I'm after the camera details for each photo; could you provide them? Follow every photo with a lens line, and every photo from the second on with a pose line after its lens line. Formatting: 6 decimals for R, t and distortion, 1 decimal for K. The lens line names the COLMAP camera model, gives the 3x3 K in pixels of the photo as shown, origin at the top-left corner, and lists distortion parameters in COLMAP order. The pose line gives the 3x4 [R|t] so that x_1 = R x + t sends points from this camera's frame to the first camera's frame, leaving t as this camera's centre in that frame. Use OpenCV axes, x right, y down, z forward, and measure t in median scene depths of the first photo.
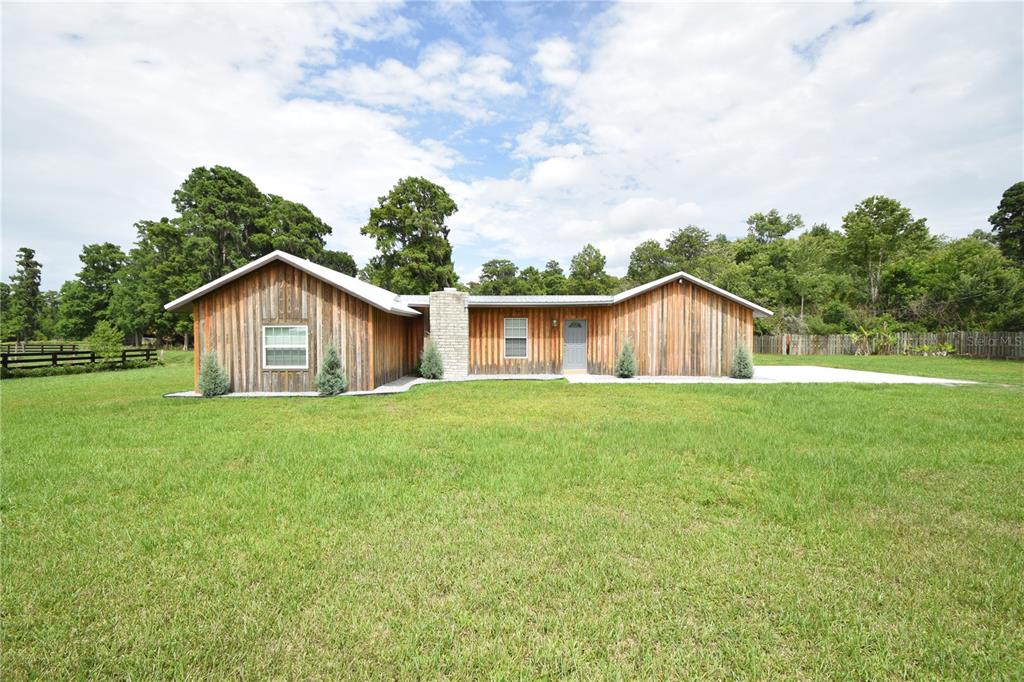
lens RADIAL K [[460.1, 0, 512.0], [0, 460.1, 341.0], [0, 0, 1]] dist [0.032263, -0.000064]
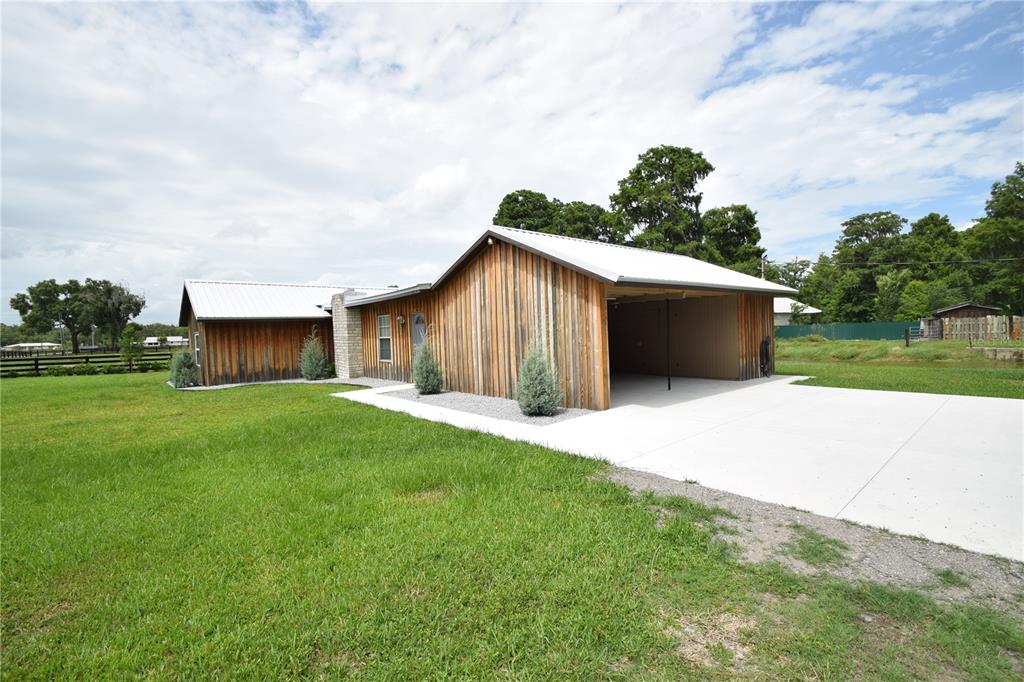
lens RADIAL K [[462.7, 0, 512.0], [0, 462.7, 341.0], [0, 0, 1]] dist [-0.035329, 0.000101]
pose [[0.648350, -0.006042, -0.761318, 0.265243], [0.025756, 0.999570, 0.014001, -0.002359], [0.760906, -0.028686, 0.648227, 0.199405]]
